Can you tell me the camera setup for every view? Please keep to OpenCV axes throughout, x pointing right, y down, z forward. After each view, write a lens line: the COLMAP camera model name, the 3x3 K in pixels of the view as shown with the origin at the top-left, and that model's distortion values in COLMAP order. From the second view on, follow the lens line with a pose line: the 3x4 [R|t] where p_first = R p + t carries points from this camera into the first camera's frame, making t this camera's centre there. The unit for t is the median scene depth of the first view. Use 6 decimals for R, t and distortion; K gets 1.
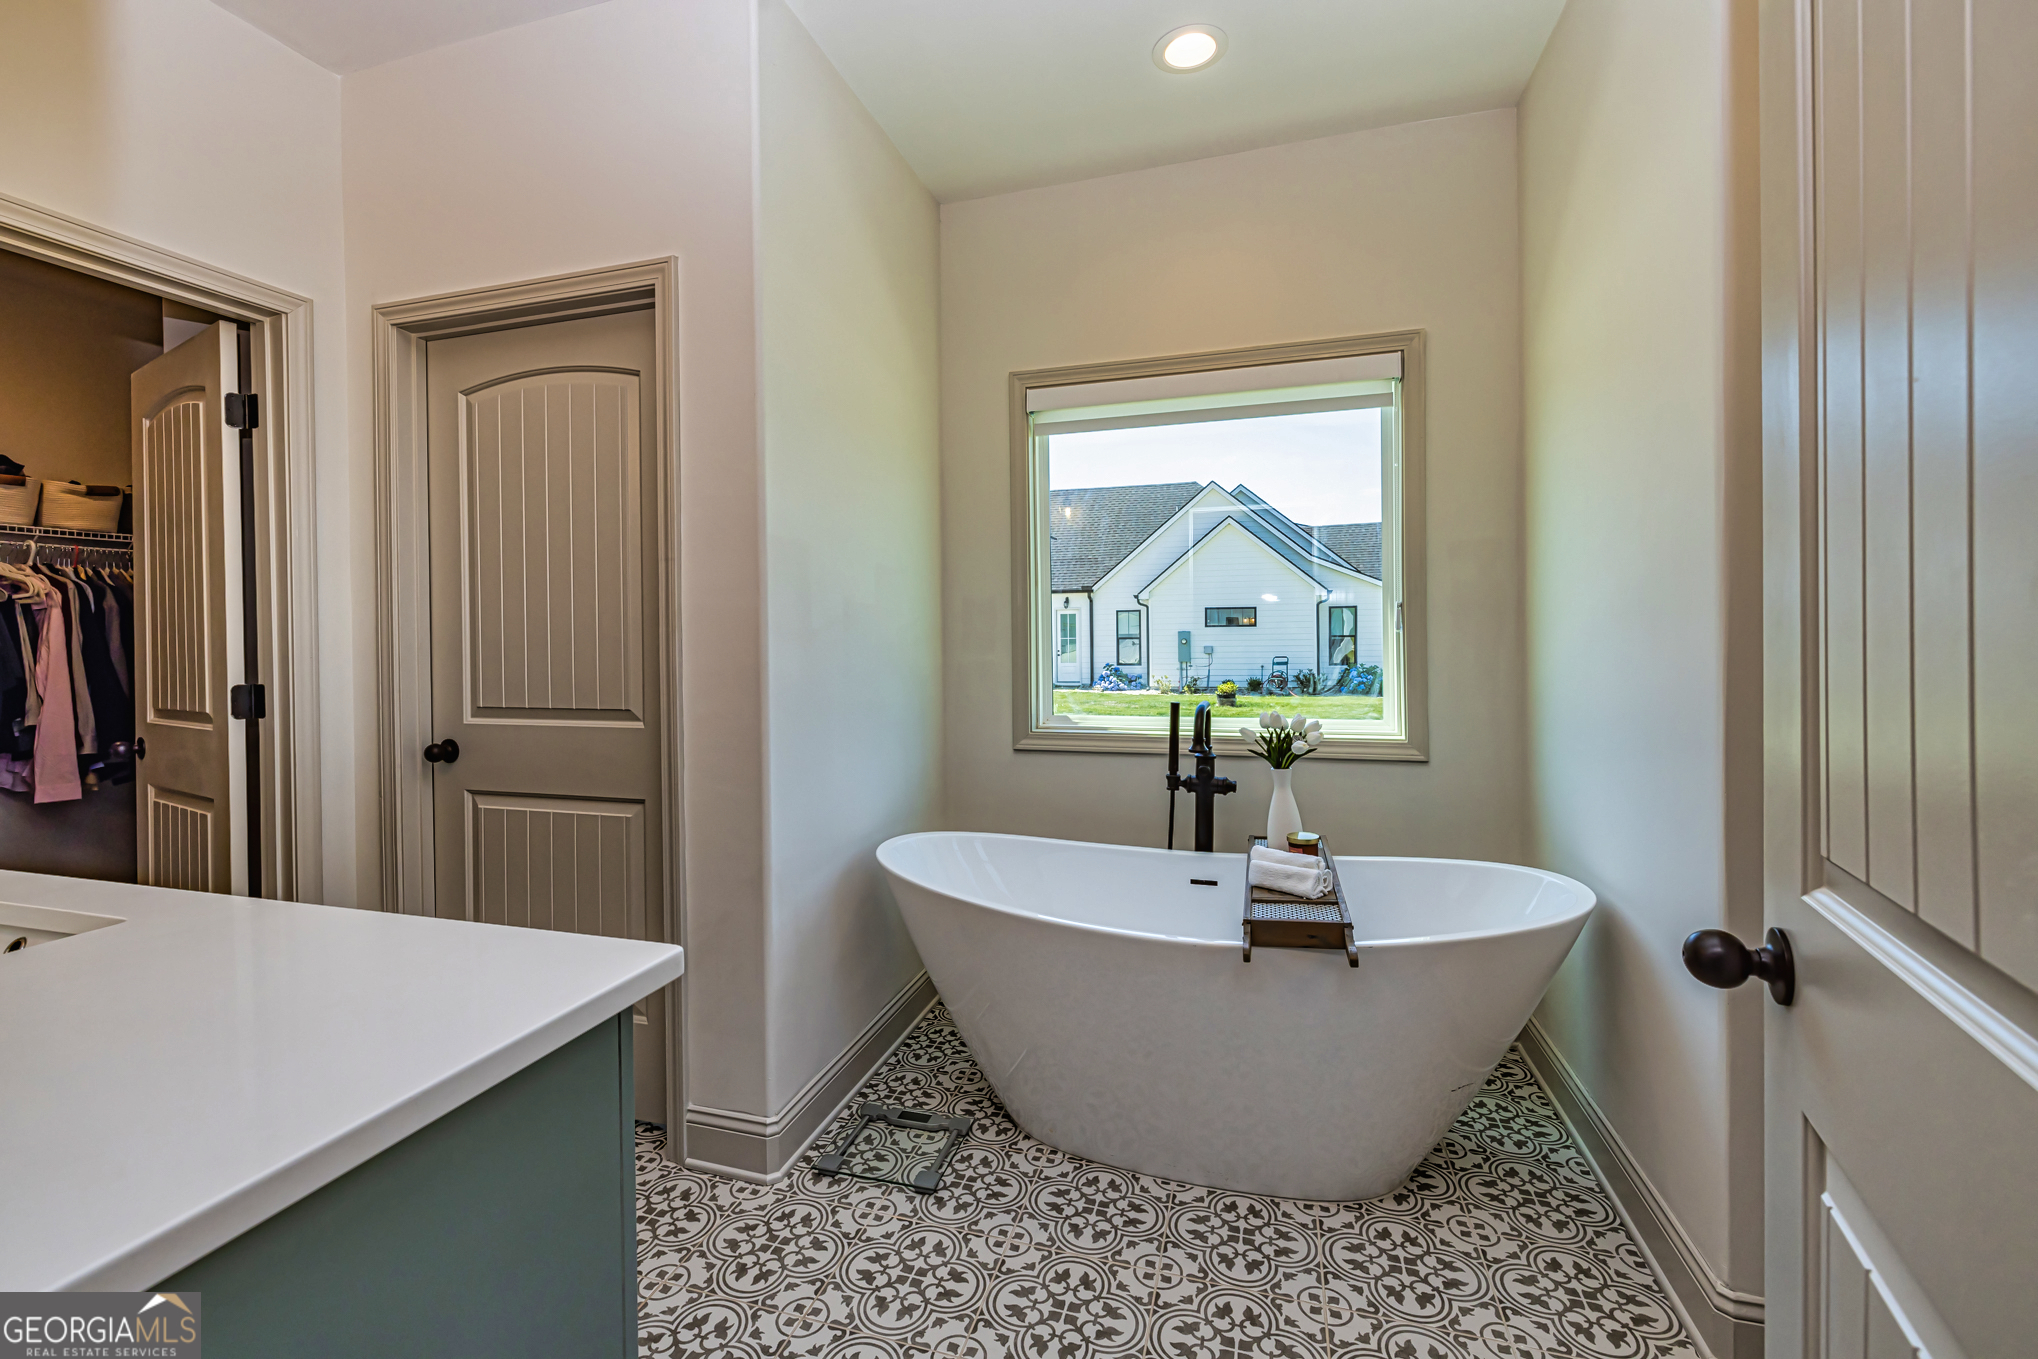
lens RADIAL K [[878.7, 0, 995.5], [0, 878.7, 644.1], [0, 0, 1]] dist [0.001273, 0.000289]
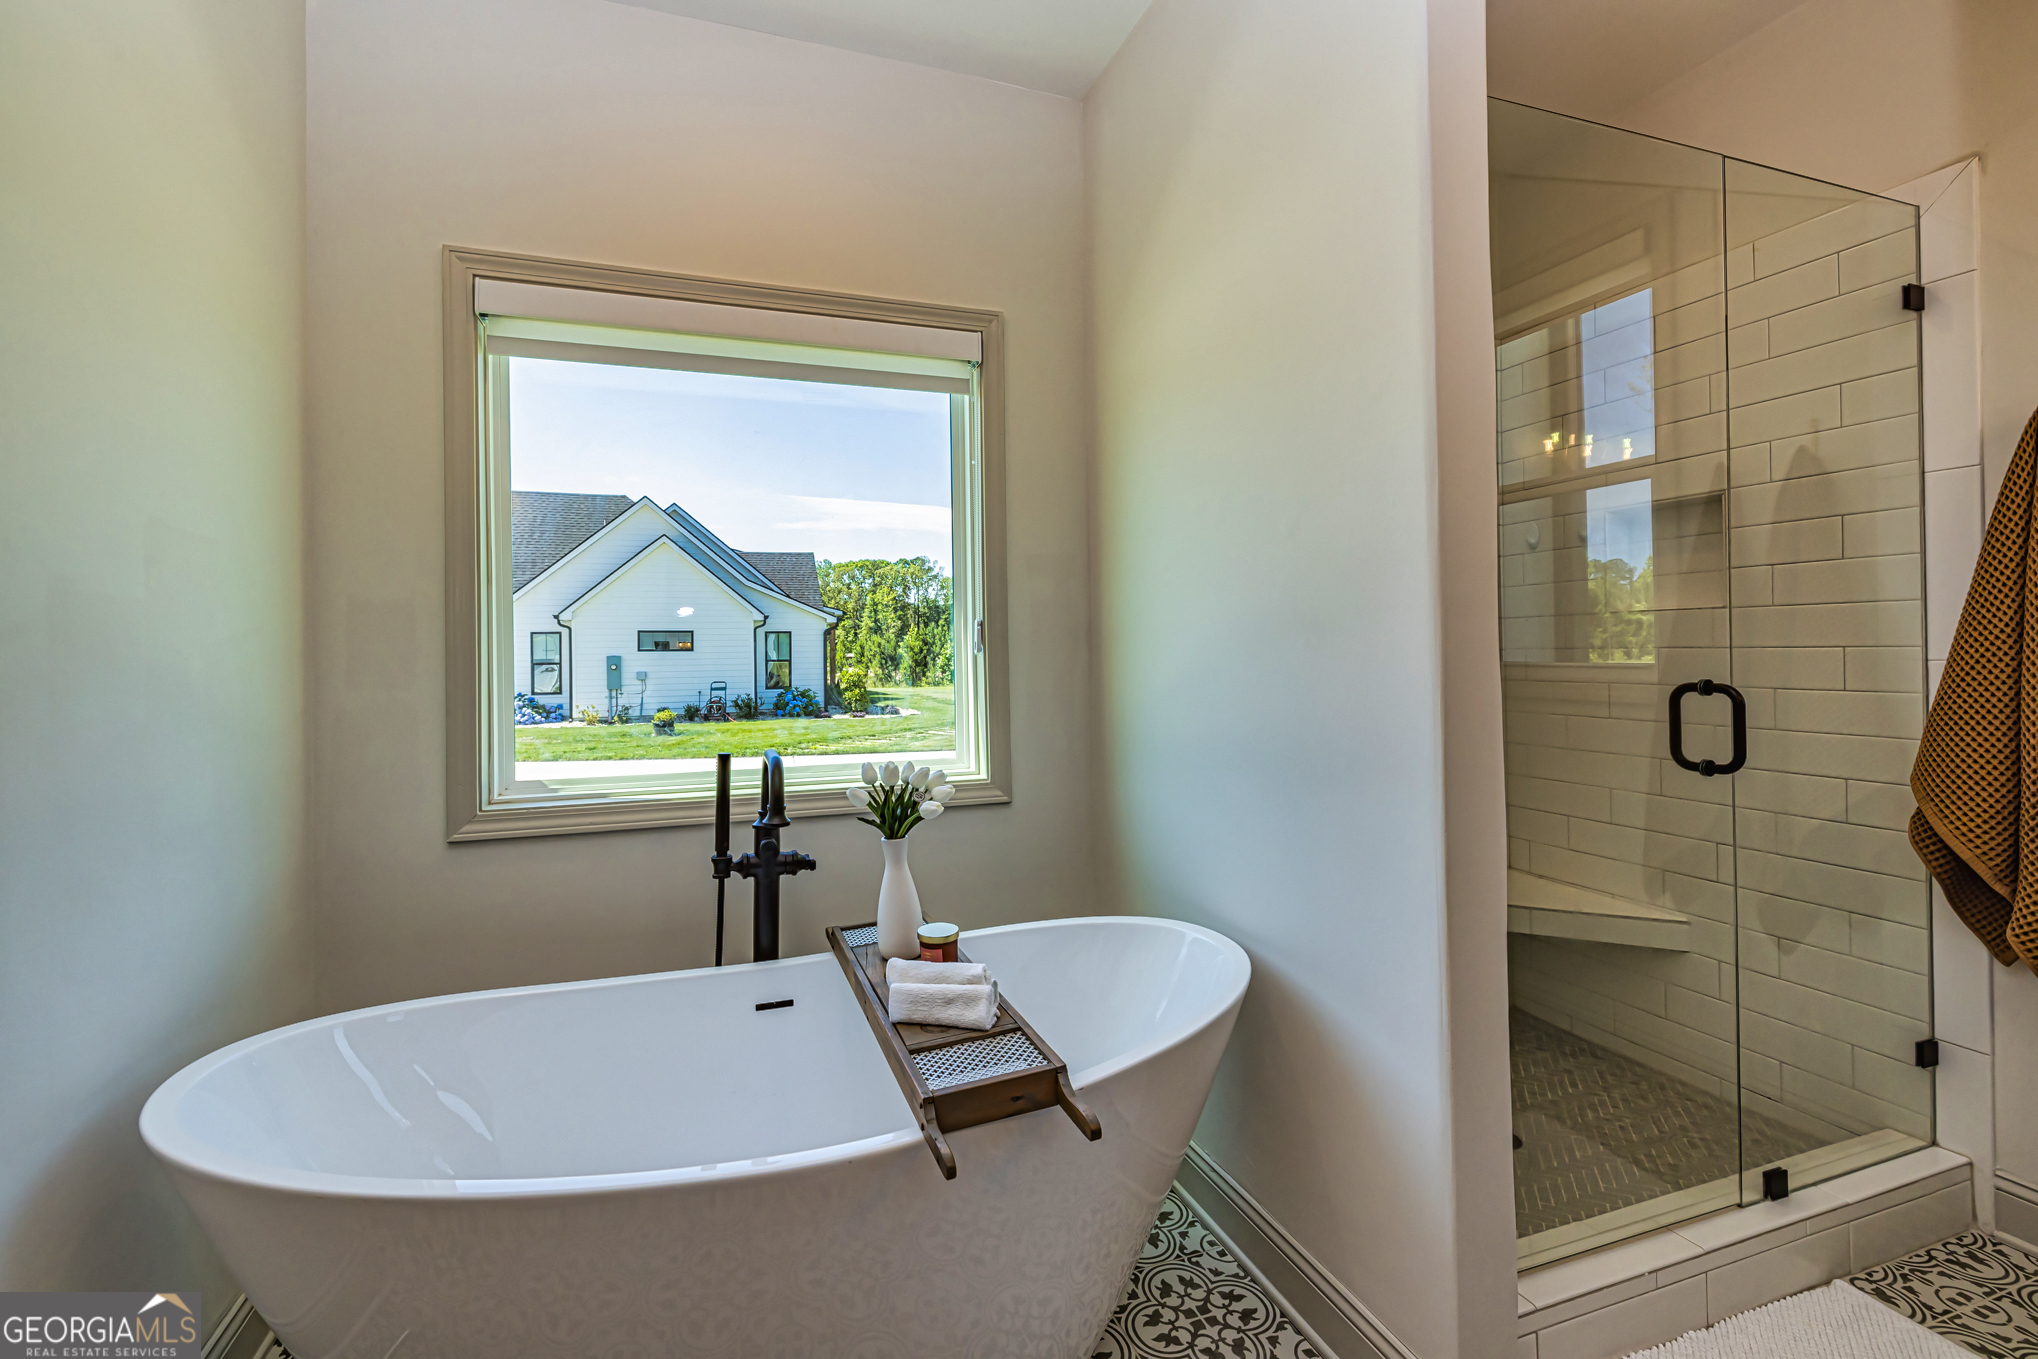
lens RADIAL K [[878.7, 0, 995.5], [0, 878.7, 644.1], [0, 0, 1]] dist [0.001273, 0.000289]
pose [[0.808484, 0.005858, 0.588489, -0.031049], [0.010654, 0.999641, -0.024589, -0.002243], [-0.588422, 0.026150, 0.808131, 0.240020]]
